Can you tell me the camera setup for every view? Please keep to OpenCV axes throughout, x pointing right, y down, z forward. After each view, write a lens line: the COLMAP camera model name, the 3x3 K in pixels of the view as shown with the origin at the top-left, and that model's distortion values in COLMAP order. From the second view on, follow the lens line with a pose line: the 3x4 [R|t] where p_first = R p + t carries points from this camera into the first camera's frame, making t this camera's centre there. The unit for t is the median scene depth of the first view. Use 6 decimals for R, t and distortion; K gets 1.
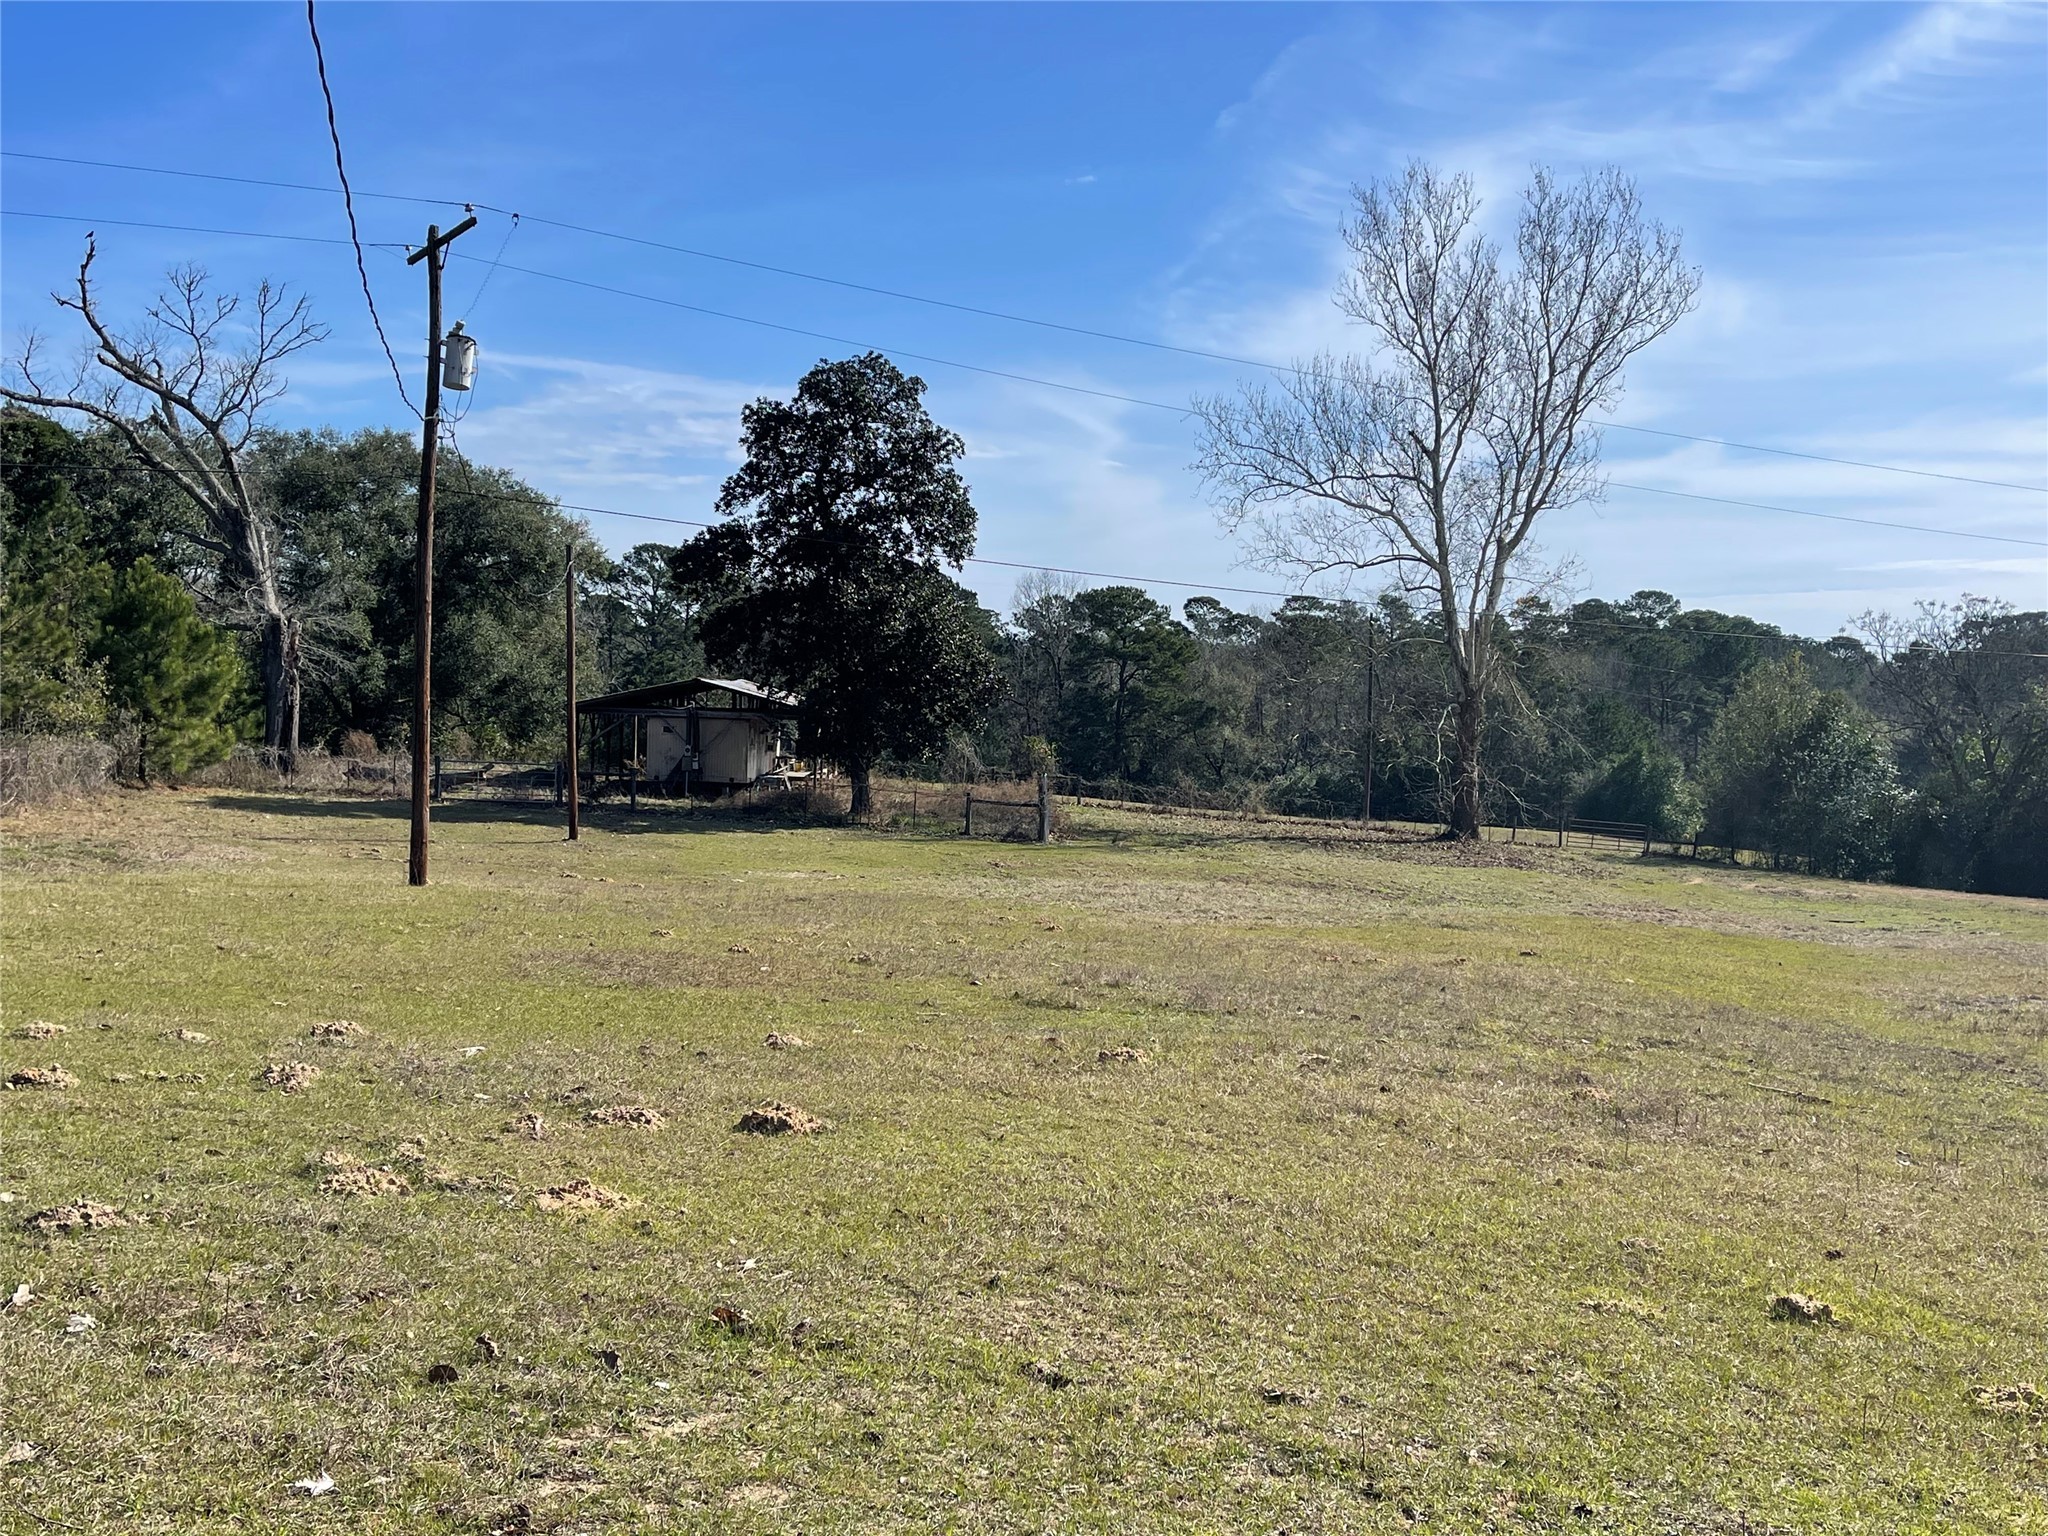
lens RADIAL K [[1993.2, 0, 1061.6], [0, 1993.2, 777.5], [0, 0, 1]] dist [0.101586, -0.144467]
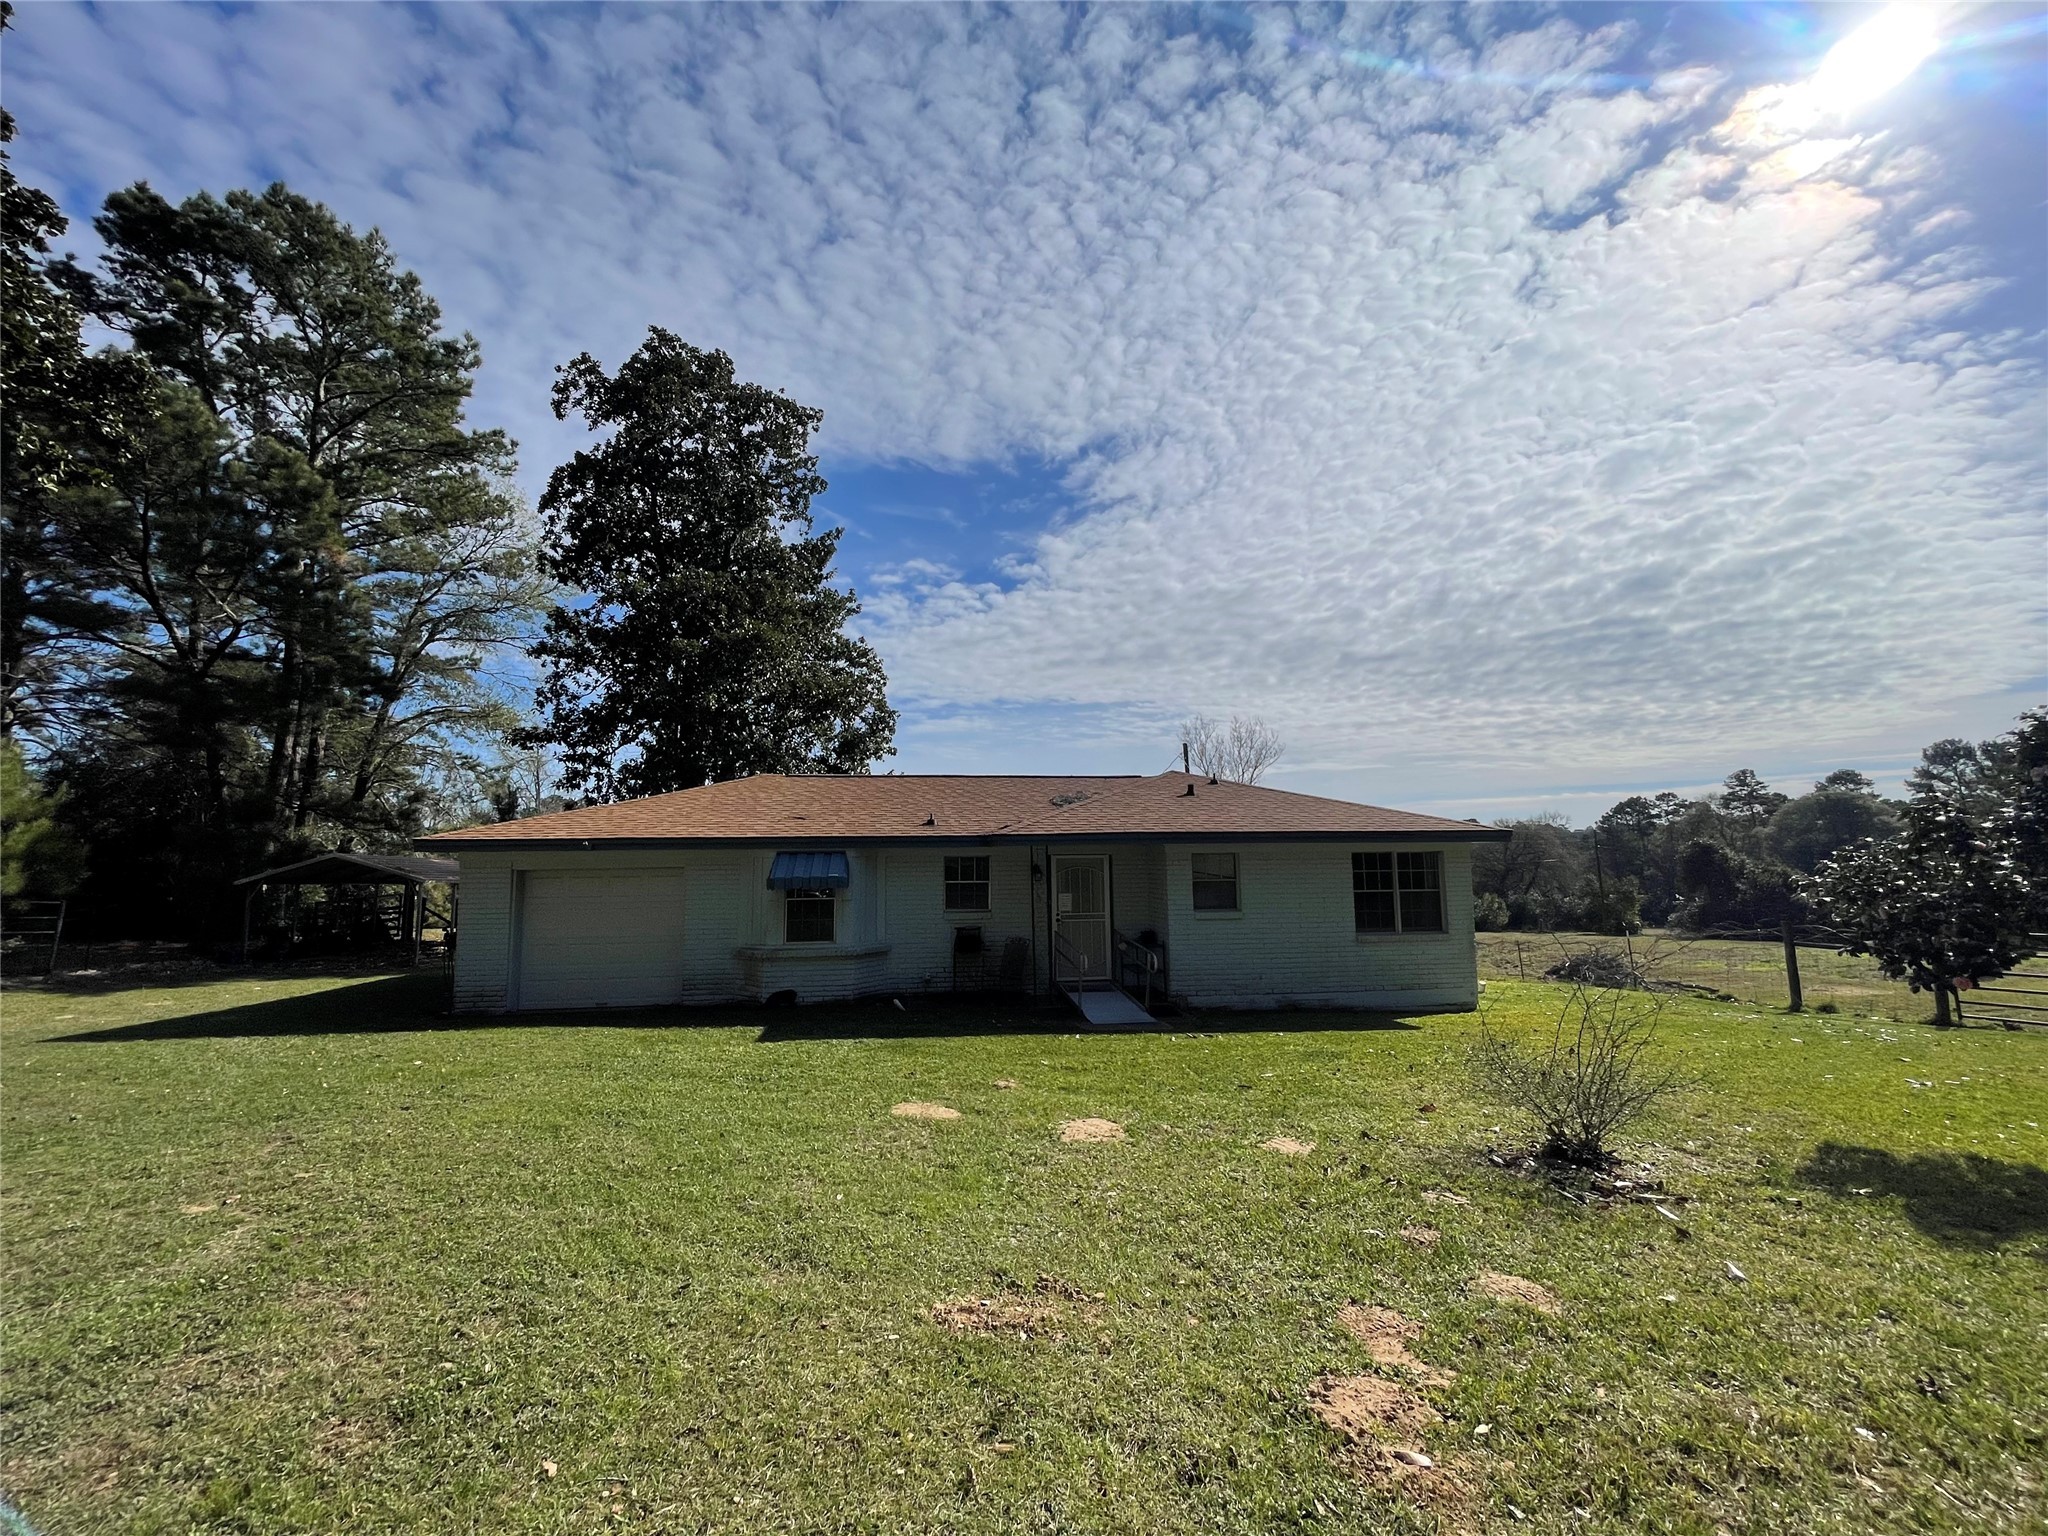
lens RADIAL K [[845.5, 0, 1014.5], [0, 845.5, 761.5], [0, 0, 1]] dist [-0.000215, 0.000135]
pose [[0.998496, -0.044899, -0.031466, -0.103758], [0.039284, 0.986226, -0.160668, -0.014180], [0.038246, 0.159190, 0.986507, -0.462598]]
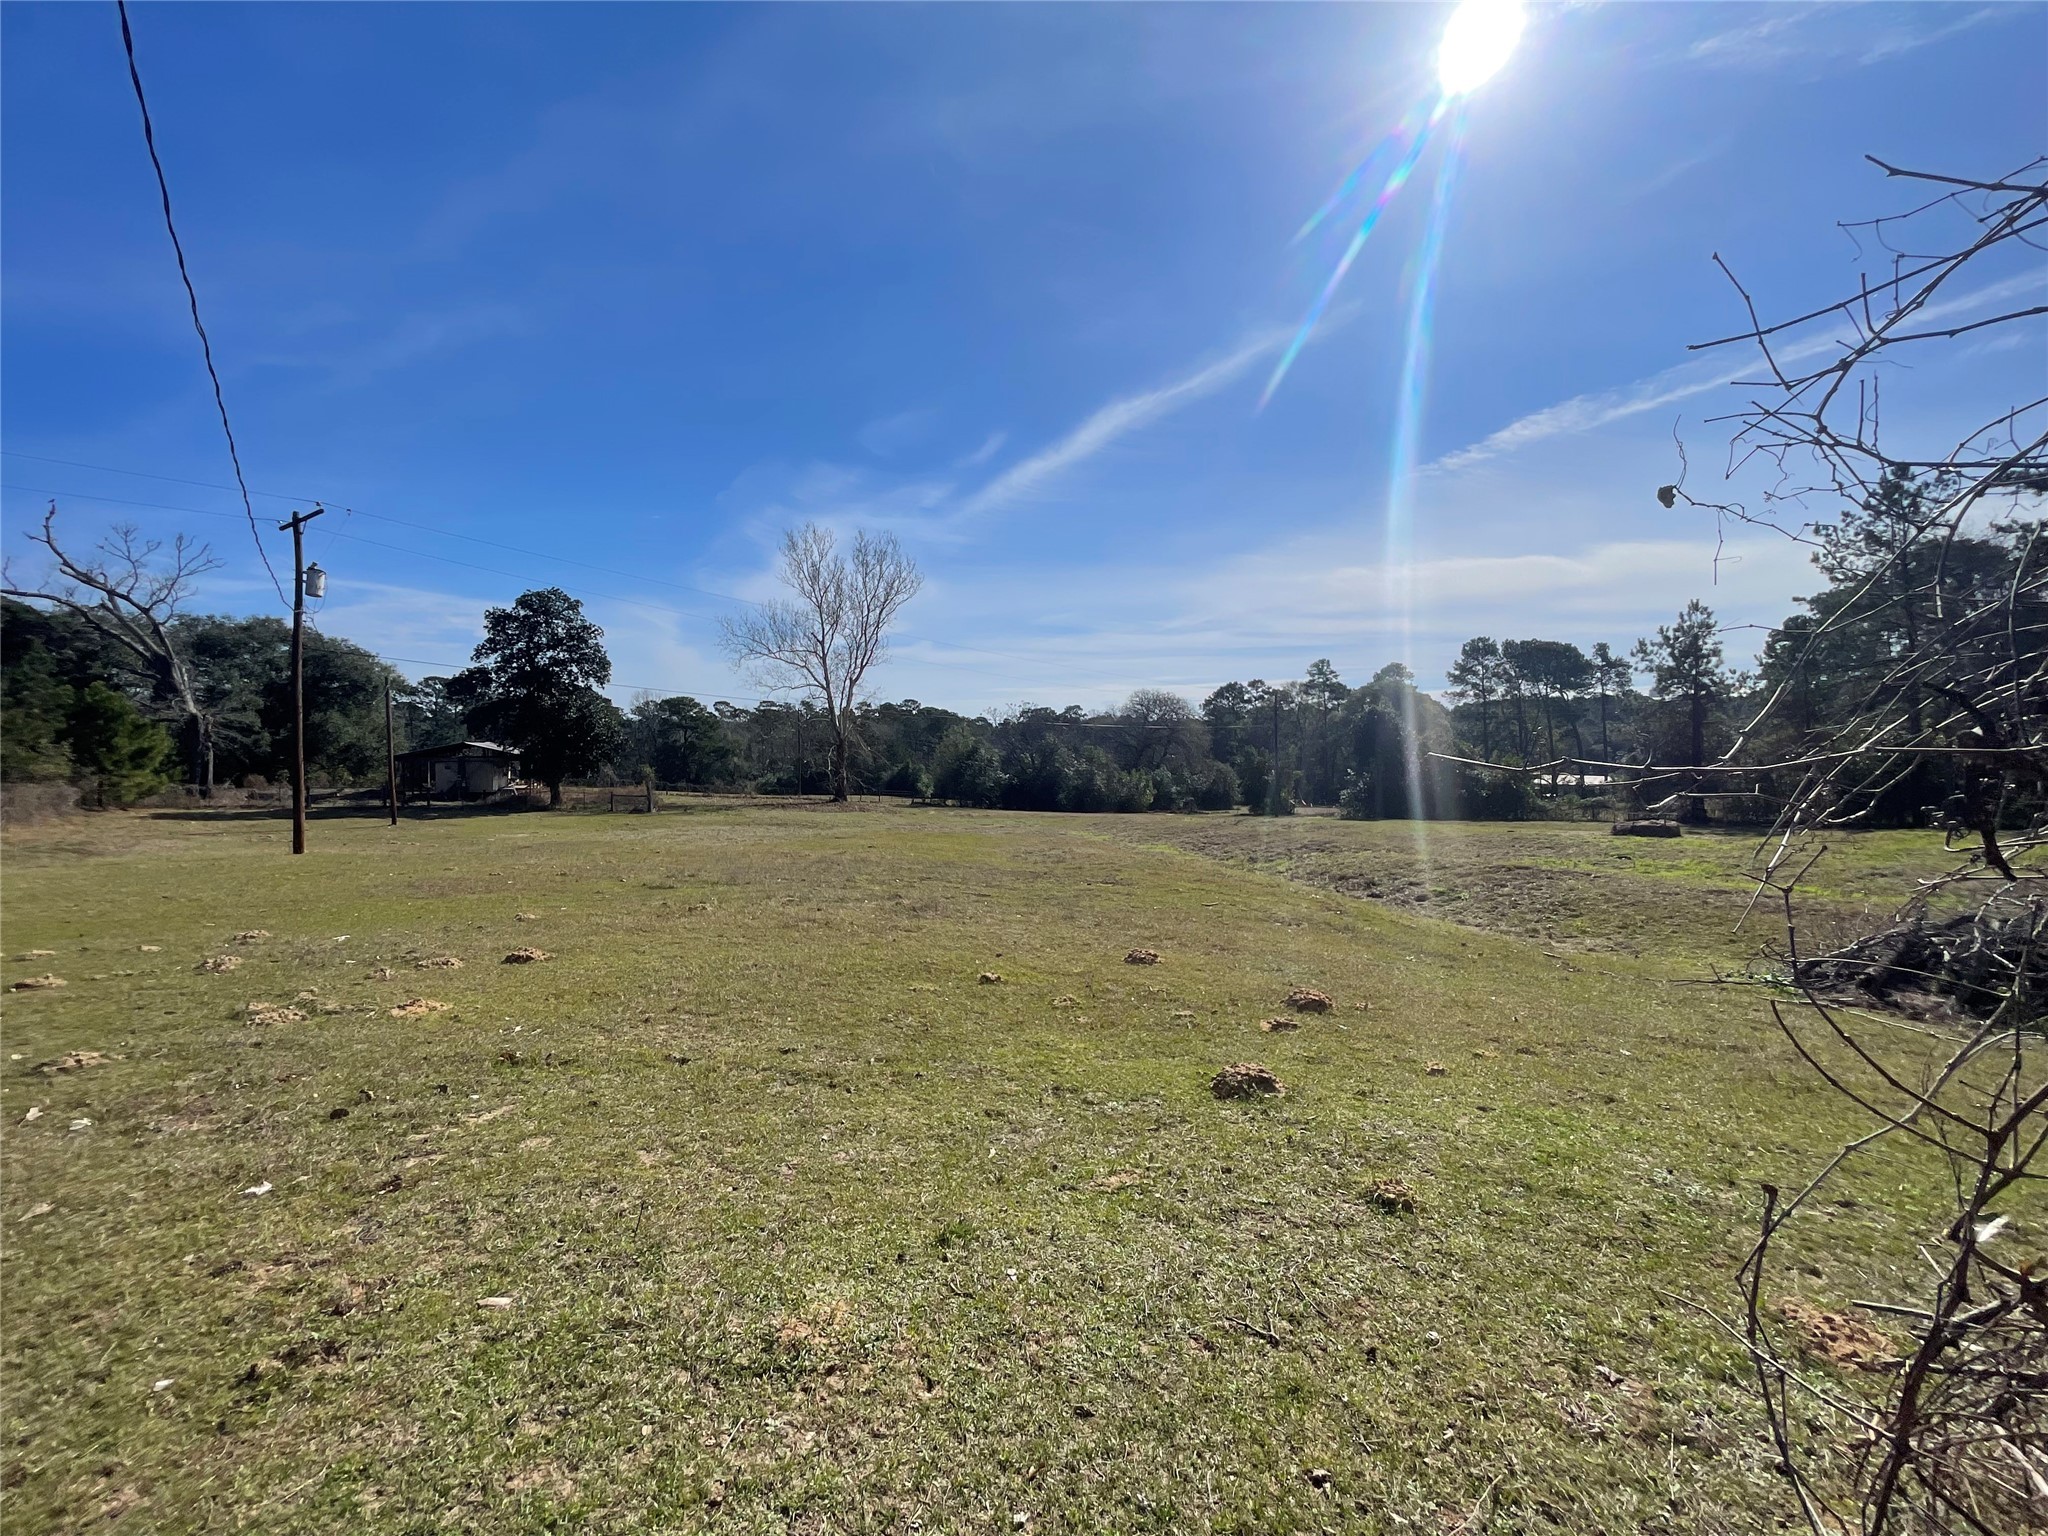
lens RADIAL K [[822.2, 0, 1016.0], [0, 822.2, 770.3], [0, 0, 1]] dist [0.002644, 0.000019]
pose [[0.915665, -0.036168, 0.400312, -0.002521], [0.038564, 0.999254, 0.002072, -0.000685], [-0.400088, 0.013541, 0.916377, 0.003338]]
